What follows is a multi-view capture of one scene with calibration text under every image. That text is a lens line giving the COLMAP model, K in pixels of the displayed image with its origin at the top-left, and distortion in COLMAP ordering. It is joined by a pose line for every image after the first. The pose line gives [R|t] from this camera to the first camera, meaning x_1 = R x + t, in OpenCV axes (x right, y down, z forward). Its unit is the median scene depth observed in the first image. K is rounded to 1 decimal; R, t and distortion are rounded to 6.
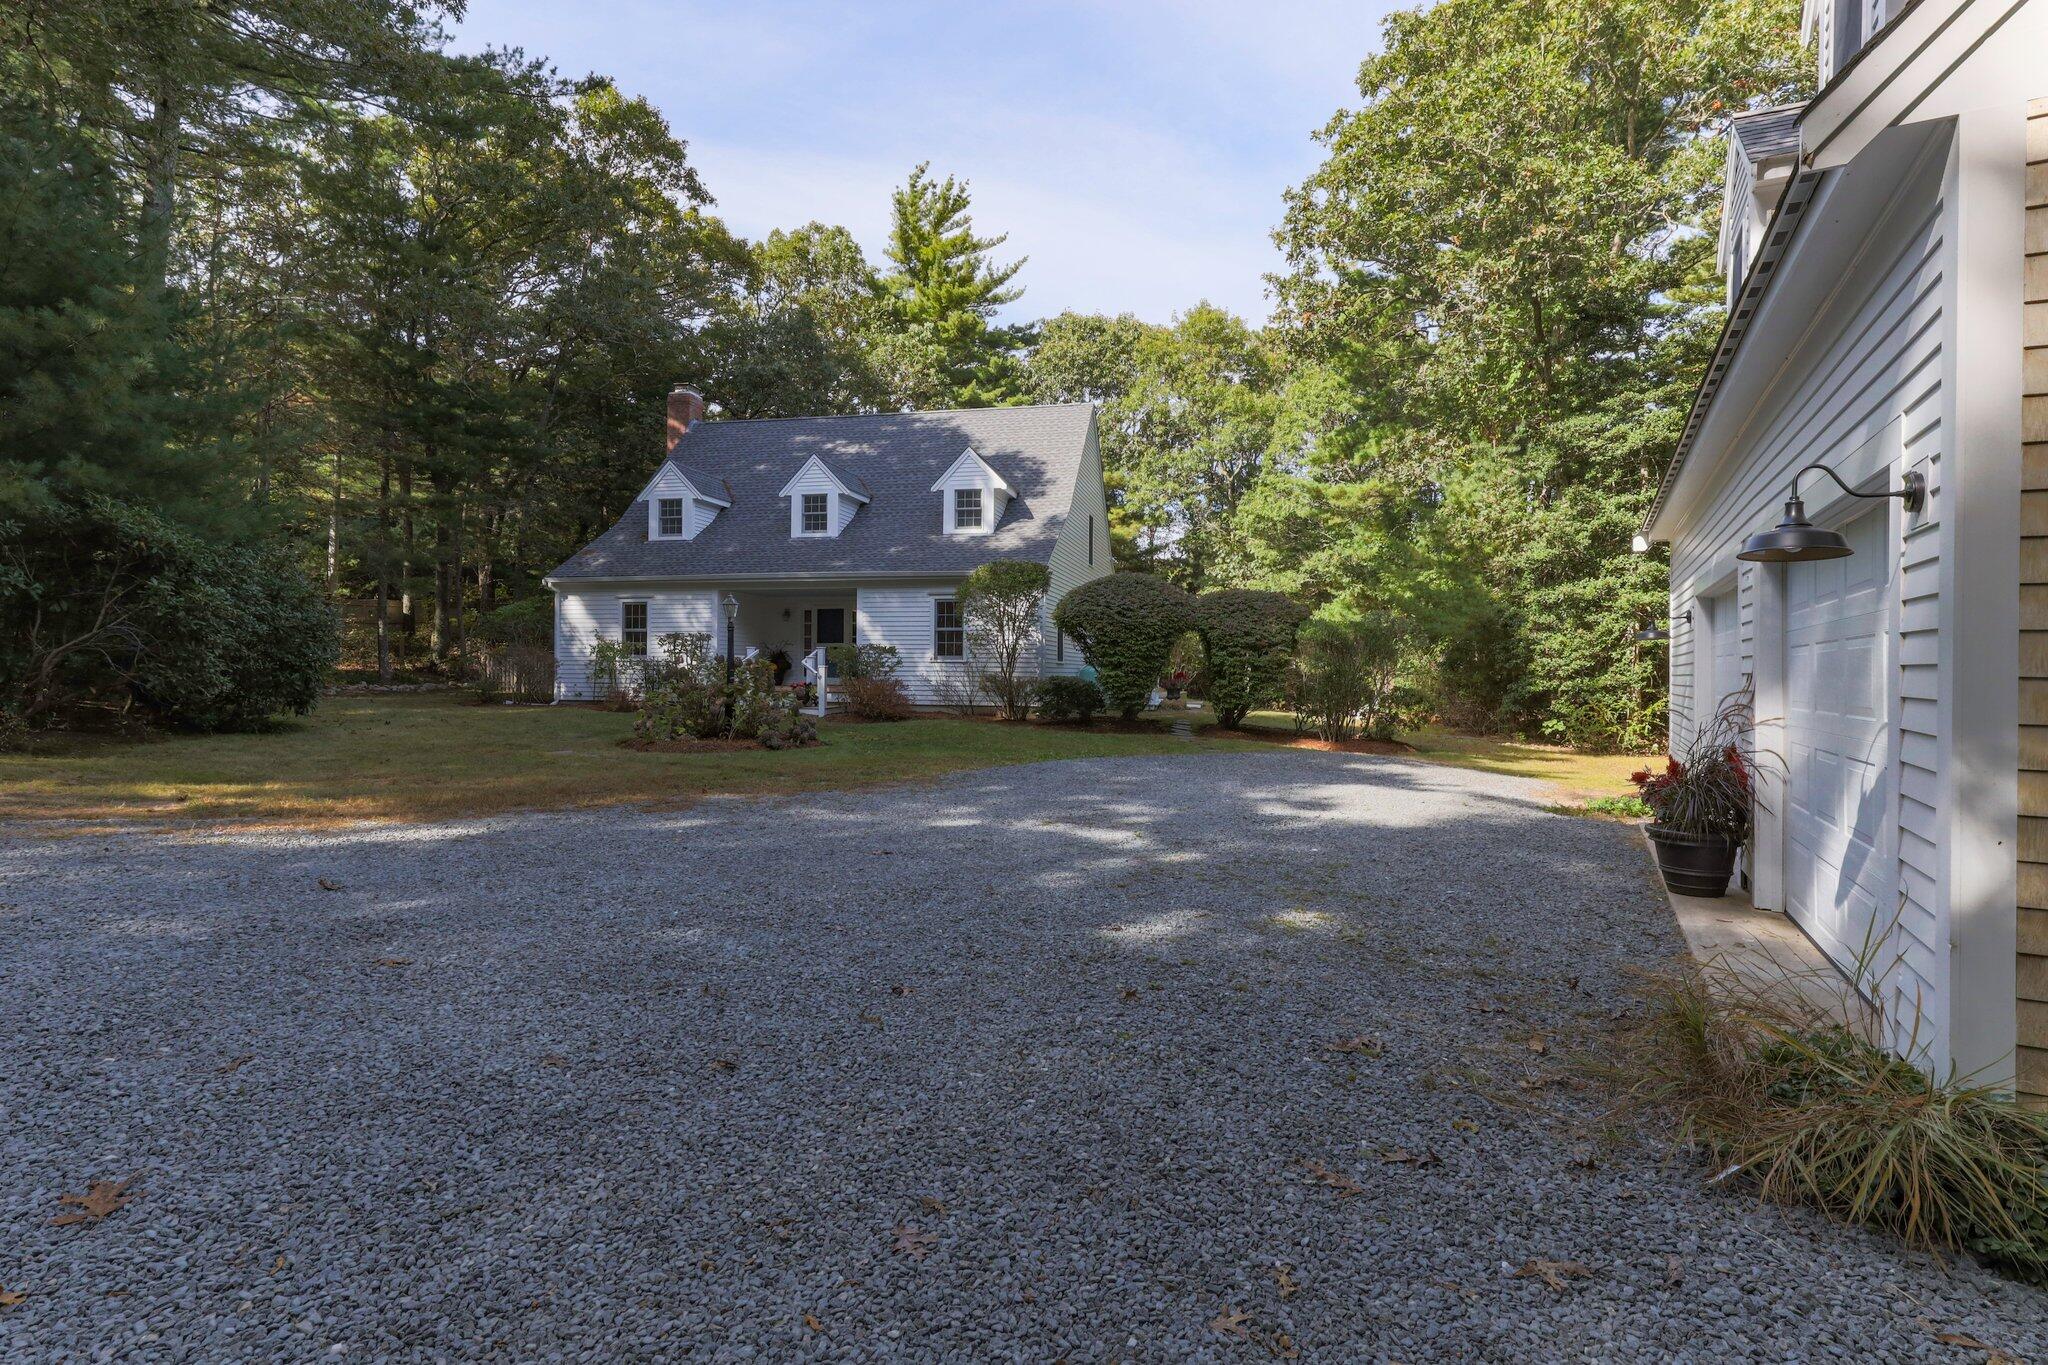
lens RADIAL K [[1013.8, 0, 1034.3], [0, 1013.8, 662.7], [0, 0, 1]] dist [-0.006419, 0.000609]
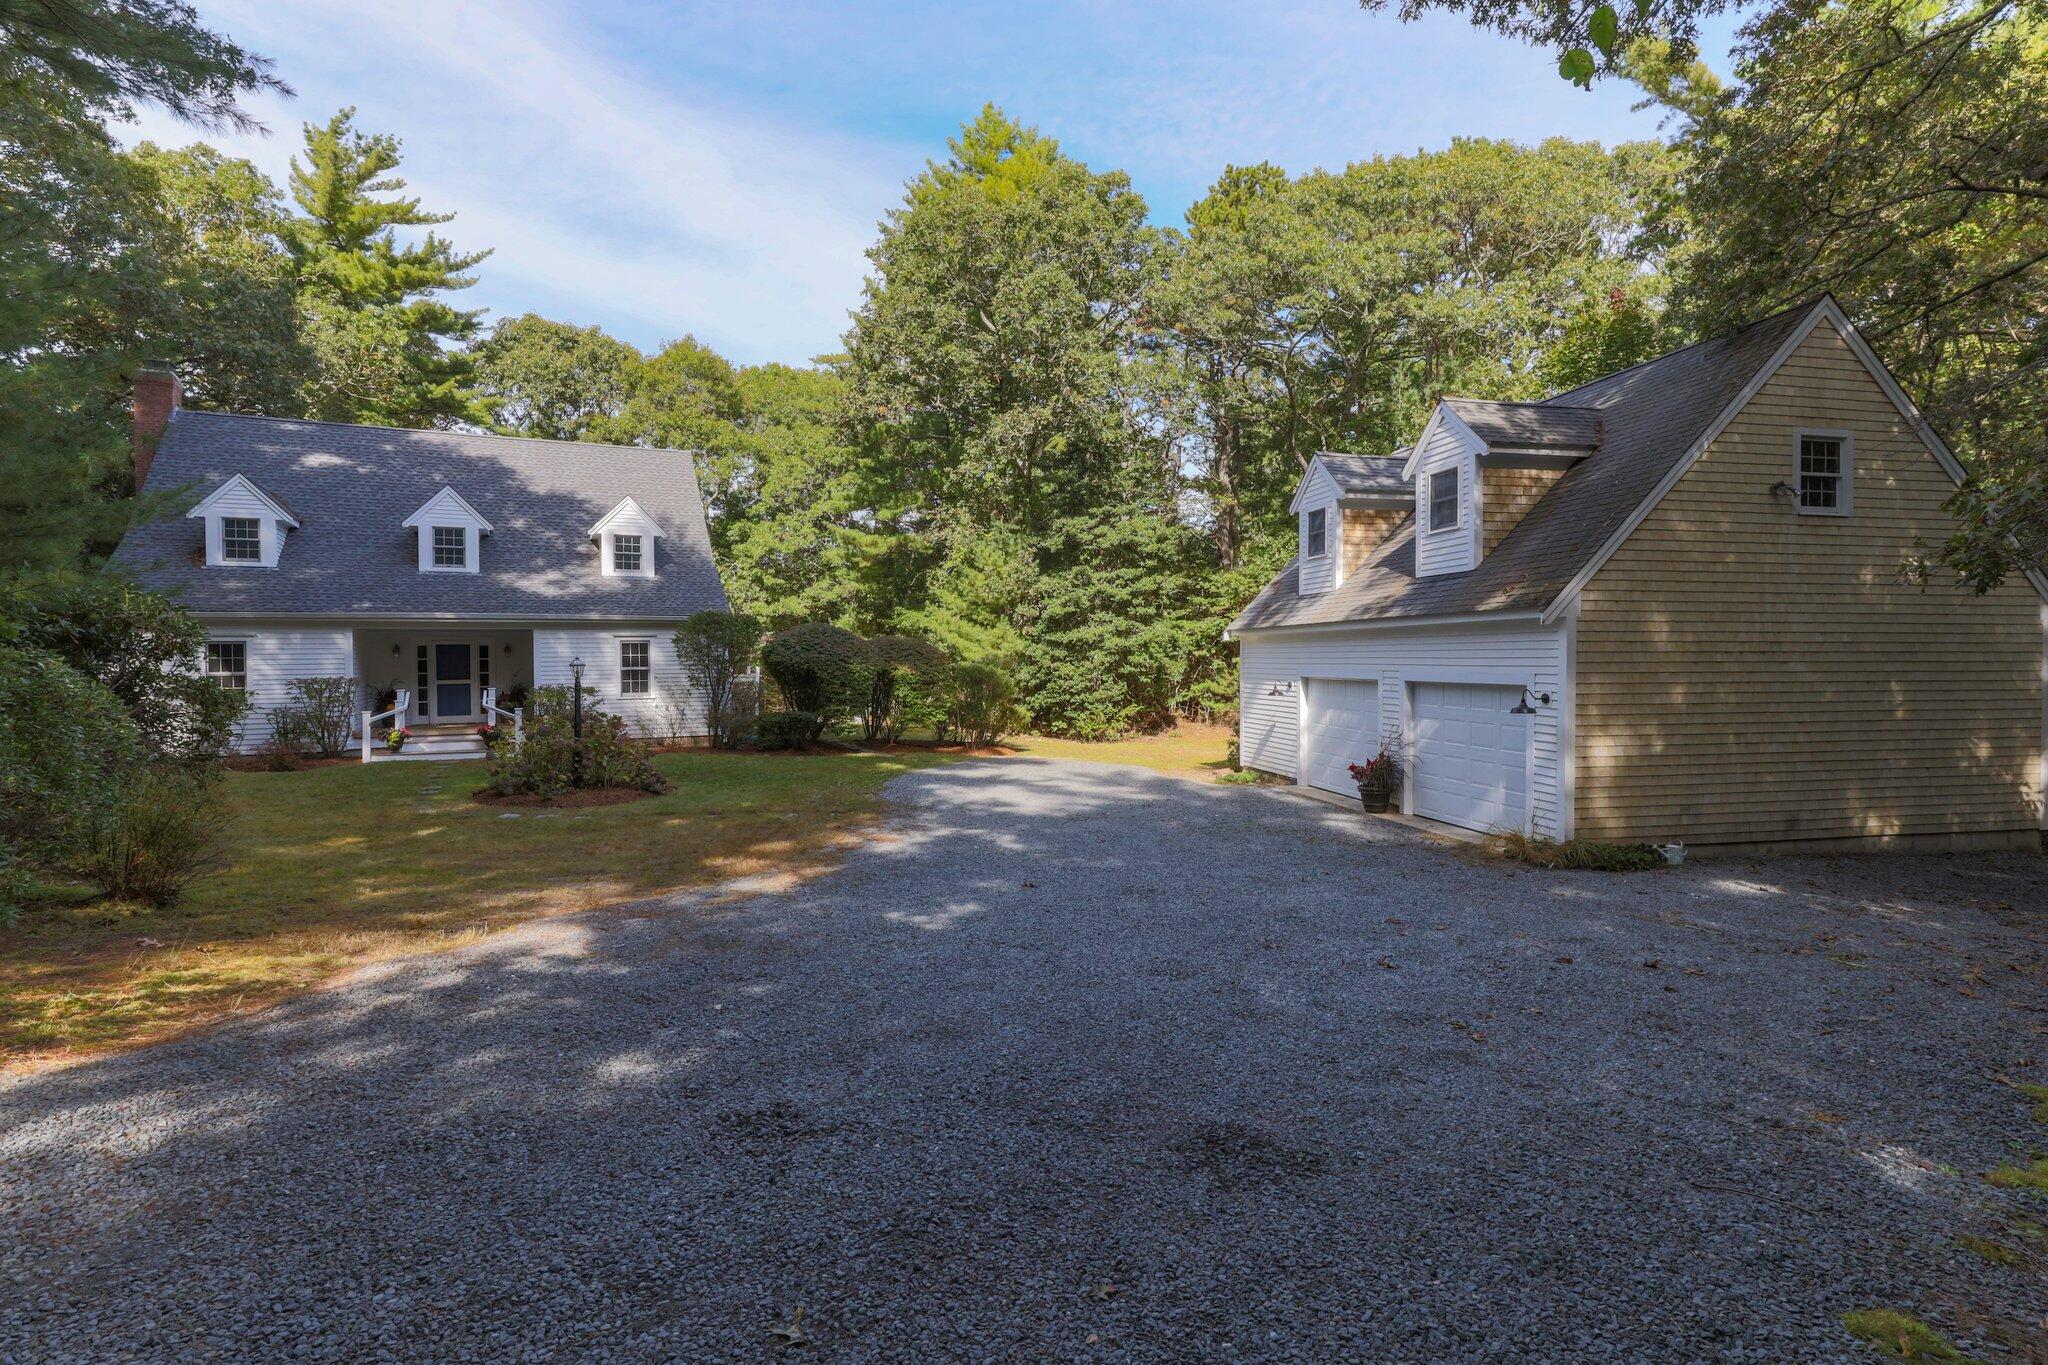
lens RADIAL K [[1013.8, 0, 1045.6], [0, 1013.8, 664.0], [0, 0, 1]] dist [-0.006419, 0.000609]
pose [[0.764552, -0.019004, 0.644282, -0.522586], [0.008999, 0.999783, 0.018810, -0.063517], [-0.644499, -0.008583, 0.764557, -0.127275]]
